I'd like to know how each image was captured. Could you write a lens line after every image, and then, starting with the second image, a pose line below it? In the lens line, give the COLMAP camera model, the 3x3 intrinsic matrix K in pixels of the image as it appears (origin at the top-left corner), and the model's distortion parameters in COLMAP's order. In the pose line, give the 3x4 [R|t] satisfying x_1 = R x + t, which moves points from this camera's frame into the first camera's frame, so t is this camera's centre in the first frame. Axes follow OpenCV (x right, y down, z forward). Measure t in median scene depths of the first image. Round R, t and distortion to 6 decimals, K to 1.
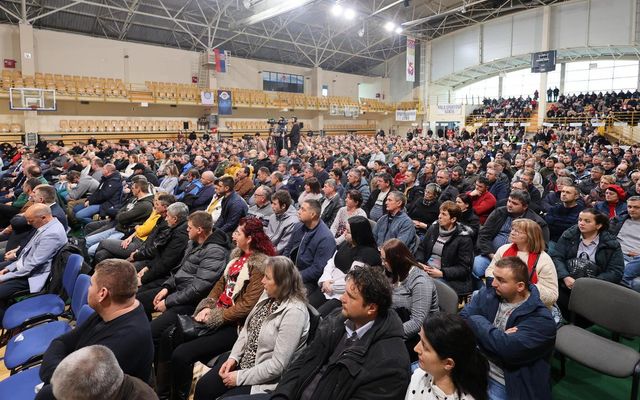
lens RADIAL K [[347.0, 0, 318.0], [0, 347.0, 149.4], [0, 0, 1]] dist [-0.009696, 0.003542]
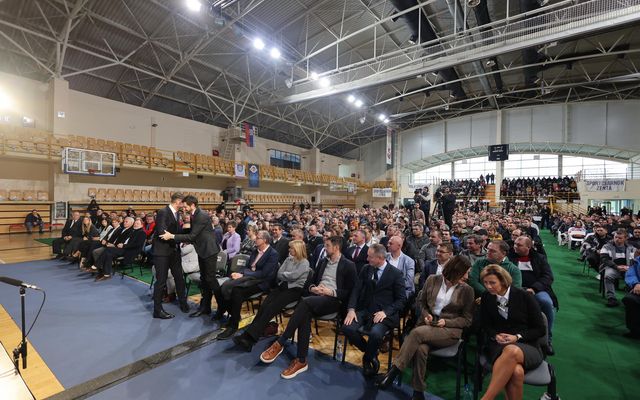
lens RADIAL K [[294.1, 0, 313.5], [0, 294.1, 203.7], [0, 0, 1]] dist [-0.004854, 0.002728]
pose [[0.976292, 0.012304, 0.216108, -0.250262], [0.001114, 0.998084, -0.061859, 0.002021], [-0.216456, 0.060633, 0.974408, 0.098019]]
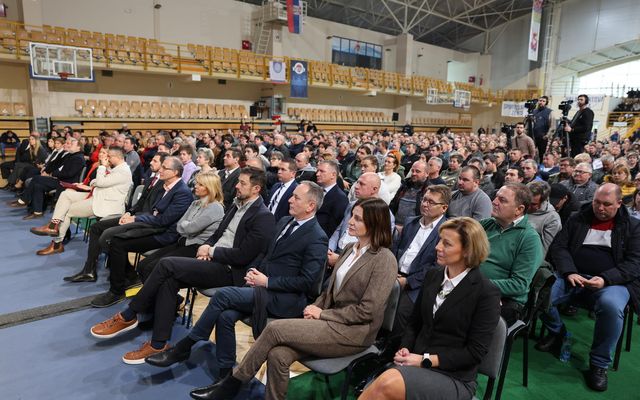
lens RADIAL K [[447.6, 0, 319.1], [0, 447.6, 201.9], [0, 0, 1]] dist [-0.095373, 0.063575]
pose [[0.999606, 0.028059, 0.000705, -0.197639], [-0.027961, 0.993308, 0.112057, 0.003309], [0.002444, -0.112033, 0.993702, 0.102774]]
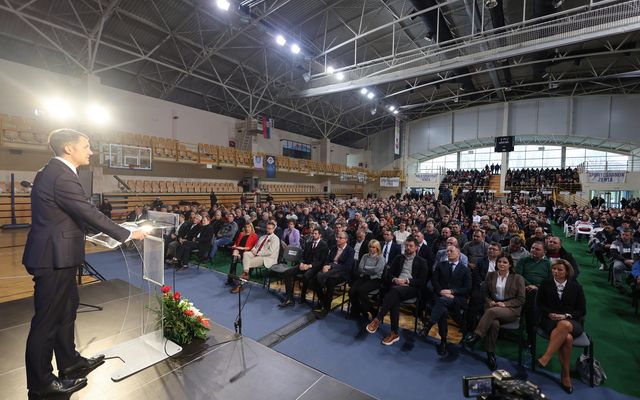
lens RADIAL K [[294.1, 0, 316.4], [0, 294.1, 200.0], [0, 0, 1]] dist [-0.004854, 0.002728]
pose [[0.974138, 0.009064, 0.225772, -0.296023], [-0.002860, 0.999610, -0.027789, -0.007394], [-0.225936, 0.026424, 0.973784, 0.076910]]
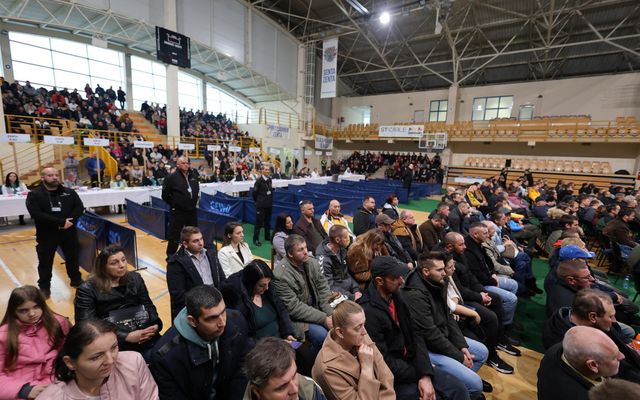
lens RADIAL K [[295.3, 0, 321.8], [0, 295.3, 202.6], [0, 0, 1]] dist [0.000546, 0.000266]
pose [[-0.223855, -0.165401, 0.960485, 0.011278], [0.023822, 0.984271, 0.175049, -0.059179], [-0.974331, 0.062067, -0.216394, 0.866417]]
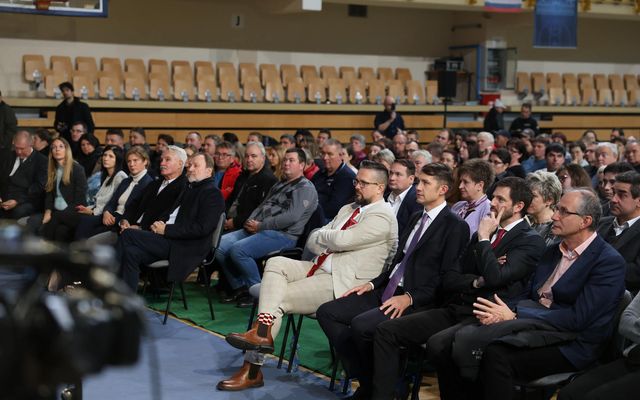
lens RADIAL K [[1202.4, 0, 320.2], [0, 1202.4, 199.4], [0, 0, 1]] dist [0.236393, 0.000000]
pose [[0.985184, 0.031465, -0.168587, -0.250737], [-0.029150, 0.999444, 0.016190, 0.005920], [0.169002, -0.011036, 0.985554, 0.050862]]
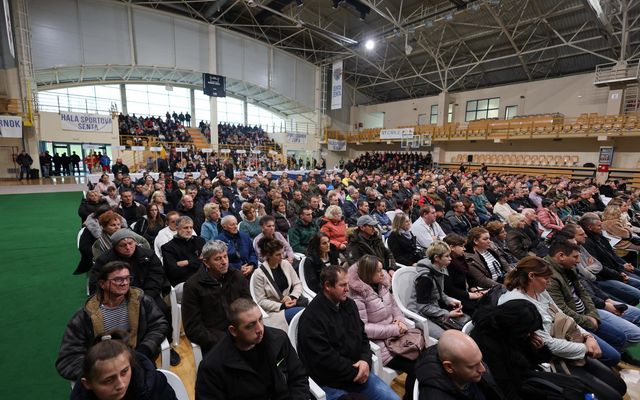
lens RADIAL K [[295.3, 0, 320.8], [0, 295.3, 200.3], [0, 0, 1]] dist [0.000546, 0.000266]
pose [[0.025518, -0.149856, 0.988378, -0.206004], [0.045108, 0.987866, 0.148614, -0.045307], [-0.998656, 0.040791, 0.031968, 0.687866]]
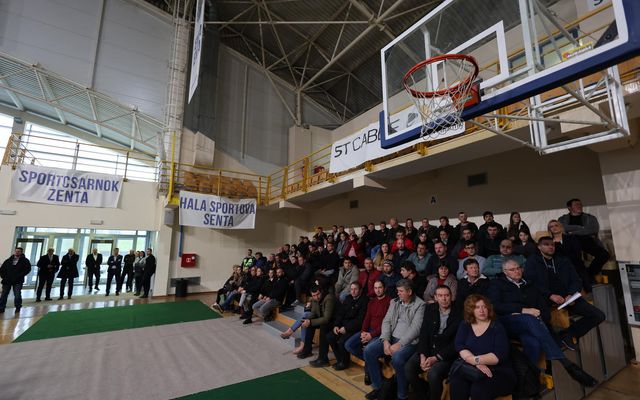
lens RADIAL K [[295.3, 0, 320.7], [0, 295.3, 199.1], [0, 0, 1]] dist [0.000546, 0.000266]
pose [[0.131649, 0.167242, 0.977087, 0.565918], [0.066539, 0.981952, -0.177040, -0.025154], [-0.989061, 0.088321, 0.118145, 0.489700]]
